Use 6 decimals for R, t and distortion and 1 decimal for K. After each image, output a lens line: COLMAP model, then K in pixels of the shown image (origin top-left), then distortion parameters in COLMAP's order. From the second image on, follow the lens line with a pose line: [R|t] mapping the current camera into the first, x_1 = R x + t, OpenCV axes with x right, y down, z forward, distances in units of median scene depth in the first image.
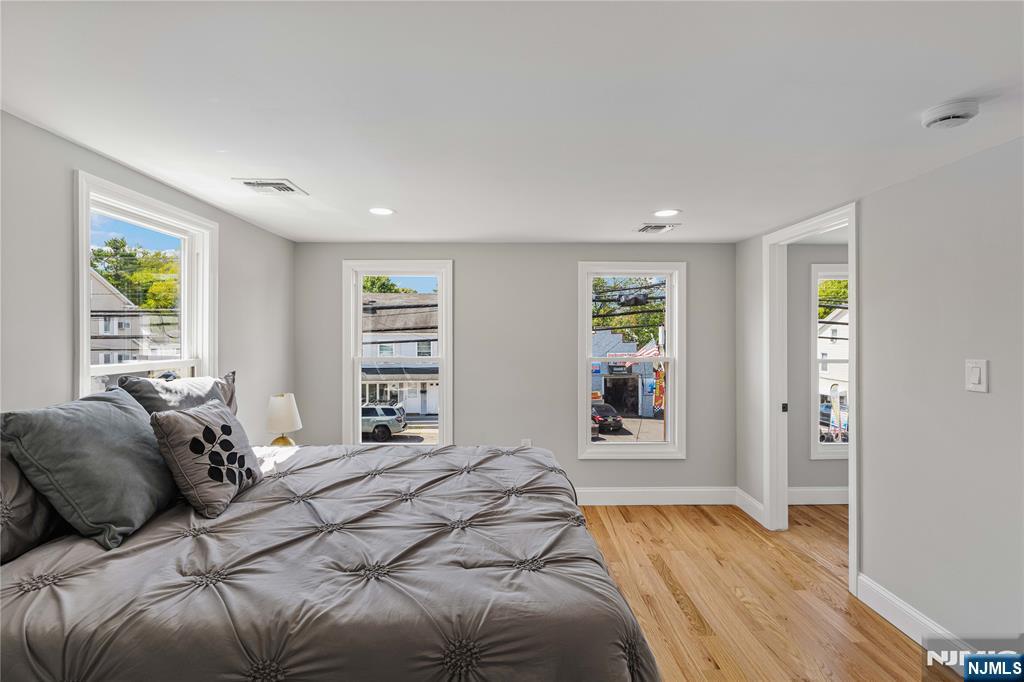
lens RADIAL K [[458.7, 0, 514.3], [0, 458.7, 336.3], [0, 0, 1]] dist [-0.005126, 0.000138]
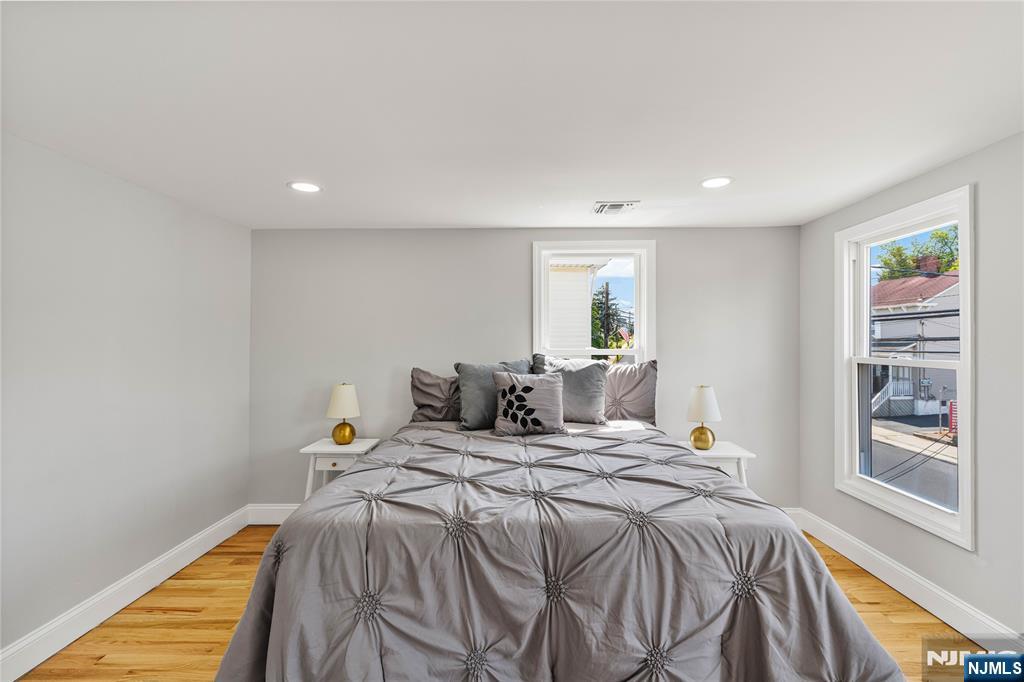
lens RADIAL K [[458.7, 0, 514.3], [0, 458.7, 336.3], [0, 0, 1]] dist [-0.005126, 0.000138]
pose [[-0.034792, -0.007875, -0.999364, 0.913554], [0.004988, 0.999955, -0.008053, 0.034901], [0.999382, -0.005265, -0.034751, 0.992557]]
